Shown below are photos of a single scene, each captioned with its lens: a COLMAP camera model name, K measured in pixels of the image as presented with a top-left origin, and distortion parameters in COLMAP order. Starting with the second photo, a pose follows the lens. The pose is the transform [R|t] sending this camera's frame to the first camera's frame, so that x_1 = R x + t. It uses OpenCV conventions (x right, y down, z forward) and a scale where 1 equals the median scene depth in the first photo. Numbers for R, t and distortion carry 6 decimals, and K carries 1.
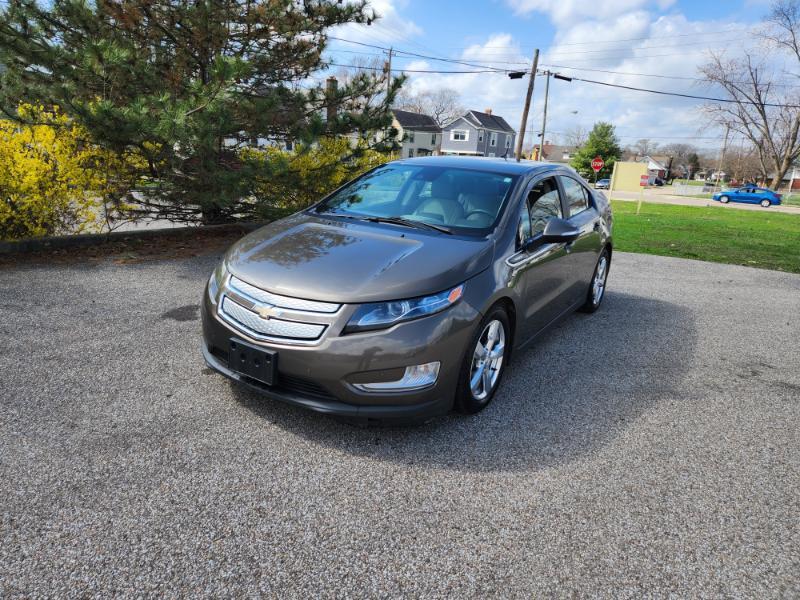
lens RADIAL K [[553.4, 0, 389.6], [0, 553.4, 296.6], [0, 0, 1]] dist [0.078299, -0.072133]
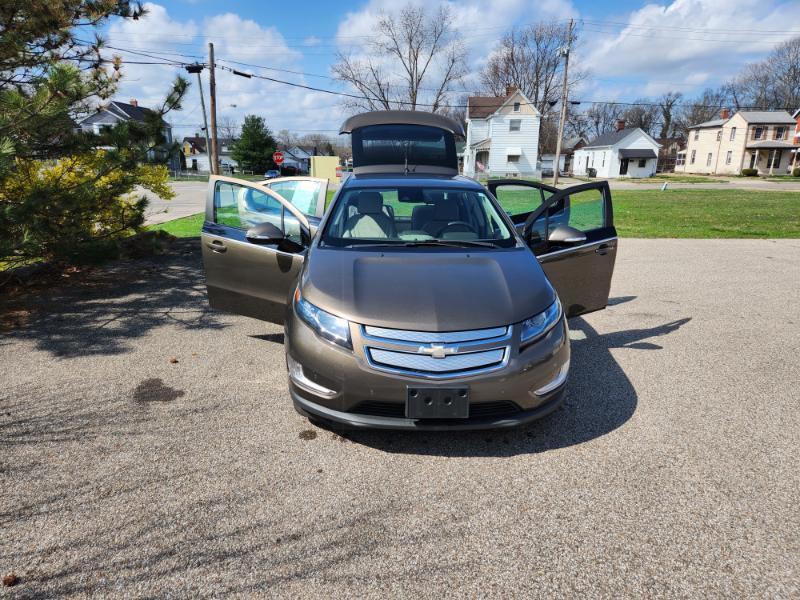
lens RADIAL K [[550.0, 0, 401.7], [0, 550.0, 304.9], [0, 0, 1]] dist [0.073409, -0.067953]
pose [[0.798056, -0.207036, 0.565900, -0.346859], [0.188374, 0.977772, 0.092067, -0.067103], [-0.572383, 0.033126, 0.819317, 0.084098]]
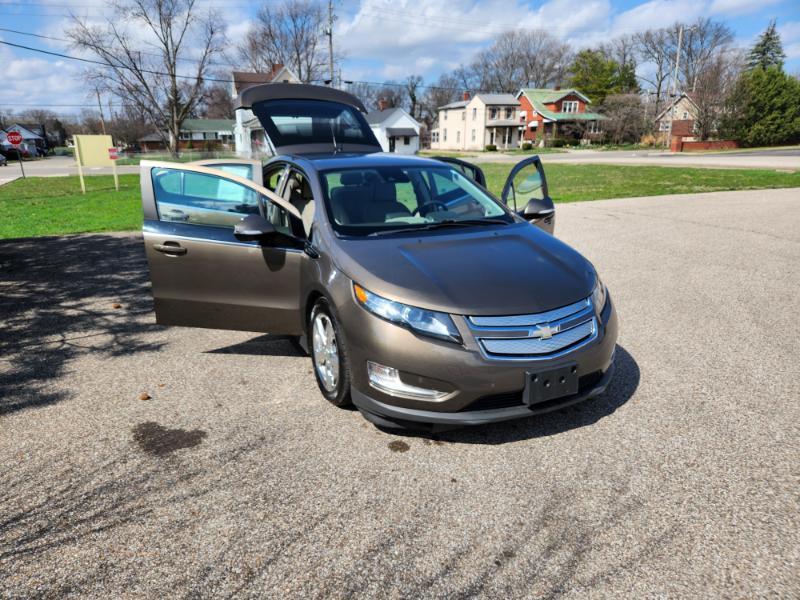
lens RADIAL K [[555.4, 0, 394.1], [0, 555.4, 295.1], [0, 0, 1]] dist [0.073455, -0.072326]
pose [[0.488708, -0.298457, 0.819810, -0.485046], [0.249847, 0.948188, 0.196254, -0.125340], [-0.835907, 0.108917, 0.537956, 0.279767]]
